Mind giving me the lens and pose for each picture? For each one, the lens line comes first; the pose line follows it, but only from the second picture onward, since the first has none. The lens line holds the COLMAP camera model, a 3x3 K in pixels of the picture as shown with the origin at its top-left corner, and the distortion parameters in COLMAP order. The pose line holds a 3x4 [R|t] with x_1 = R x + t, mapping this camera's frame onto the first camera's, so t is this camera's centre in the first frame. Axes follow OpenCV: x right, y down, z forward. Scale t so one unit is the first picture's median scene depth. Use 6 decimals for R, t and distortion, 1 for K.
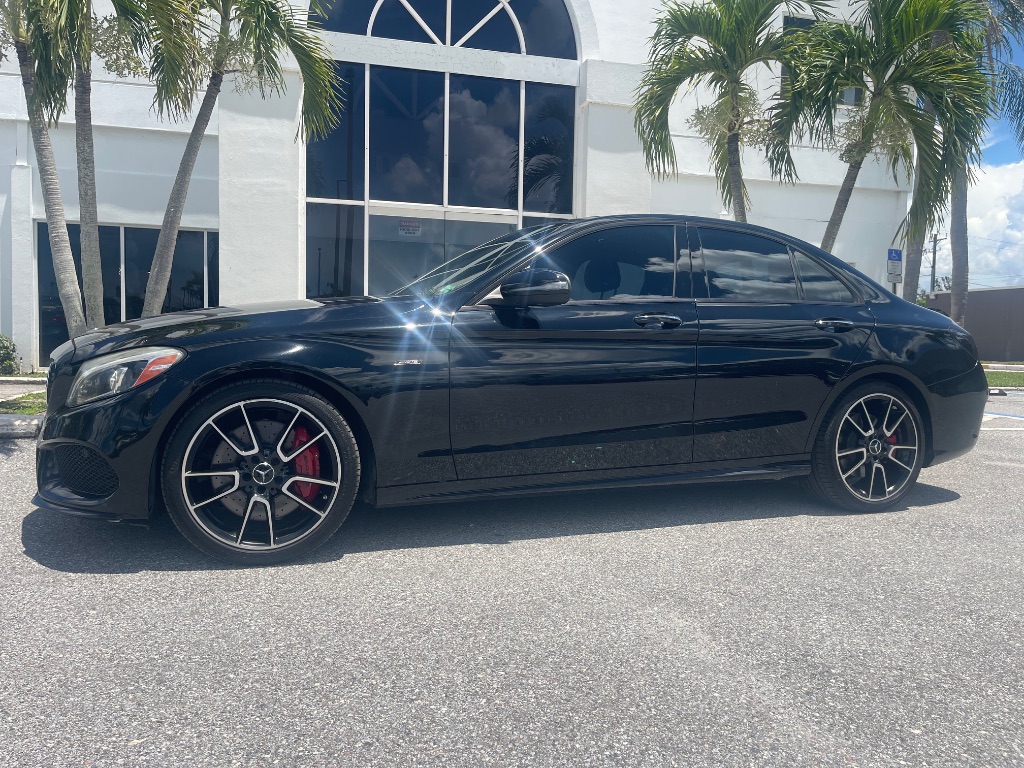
lens RADIAL K [[766.5, 0, 504.1], [0, 766.5, 388.9], [0, 0, 1]] dist [0.070718, -0.099324]
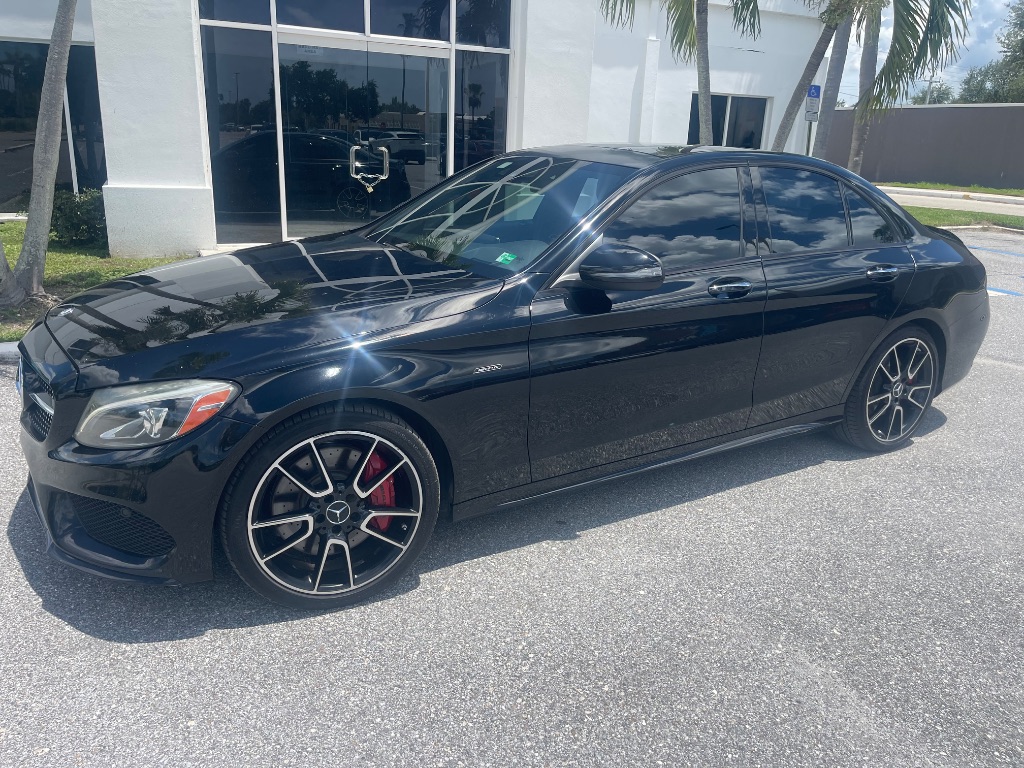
lens RADIAL K [[766.1, 0, 512.6], [0, 766.1, 382.2], [0, 0, 1]] dist [0.073396, -0.103577]
pose [[0.985155, -0.033664, 0.168335, -0.250807], [-0.008224, 0.970204, 0.242151, -0.236512], [-0.171471, -0.239941, 0.955524, 0.165292]]
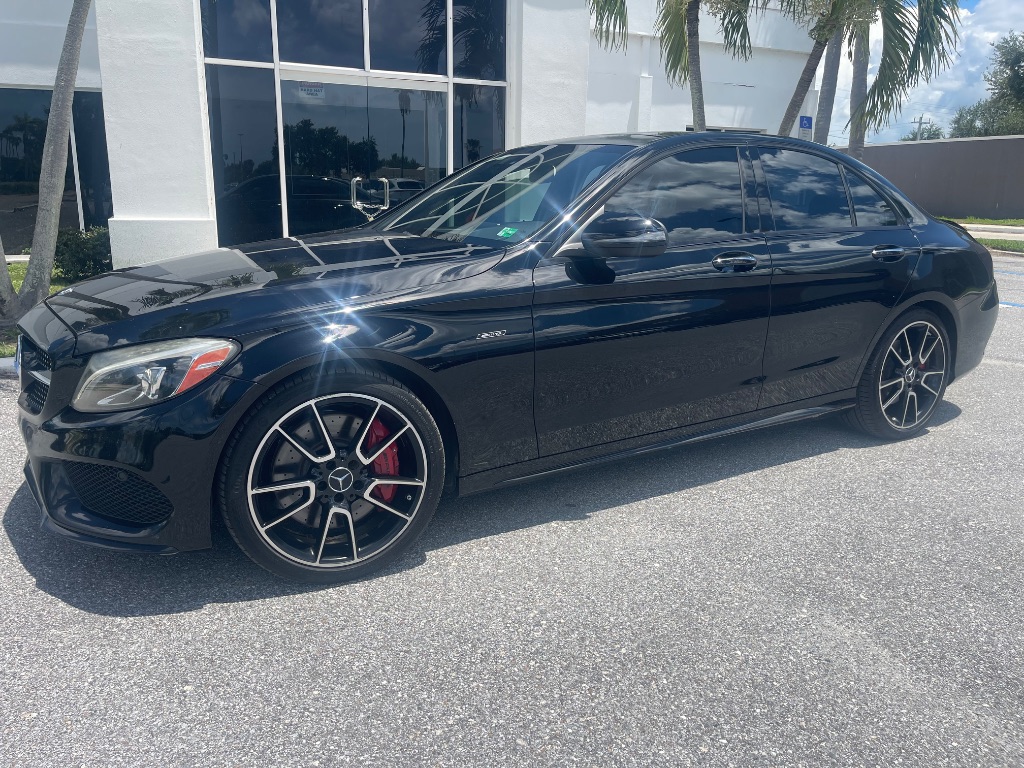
lens RADIAL K [[765.9, 0, 506.9], [0, 765.9, 378.4], [0, 0, 1]] dist [0.073261, -0.103551]
pose [[0.986111, -0.045653, 0.159693, -0.253149], [0.017157, 0.984337, 0.175458, -0.139380], [-0.165202, -0.170281, 0.971449, 0.164493]]
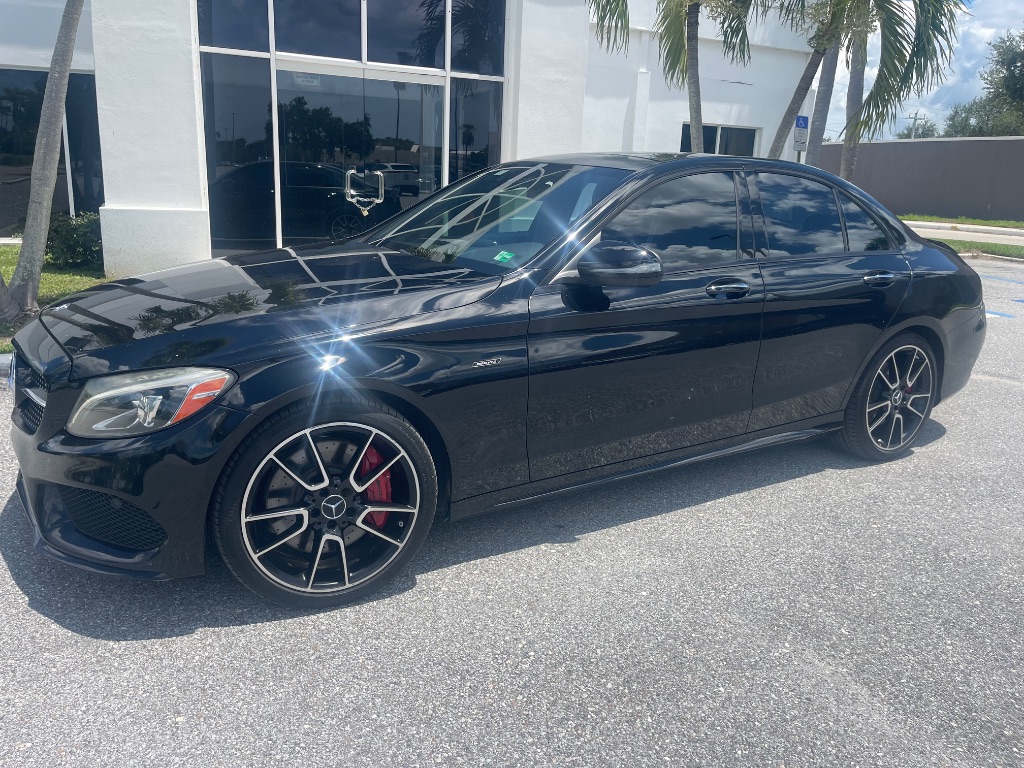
lens RADIAL K [[766.7, 0, 506.9], [0, 766.7, 376.4], [0, 0, 1]] dist [0.072372, -0.103107]
pose [[0.984659, -0.025385, 0.172636, -0.257985], [-0.008499, 0.981210, 0.192758, -0.190726], [-0.174285, -0.191268, 0.965941, 0.166061]]
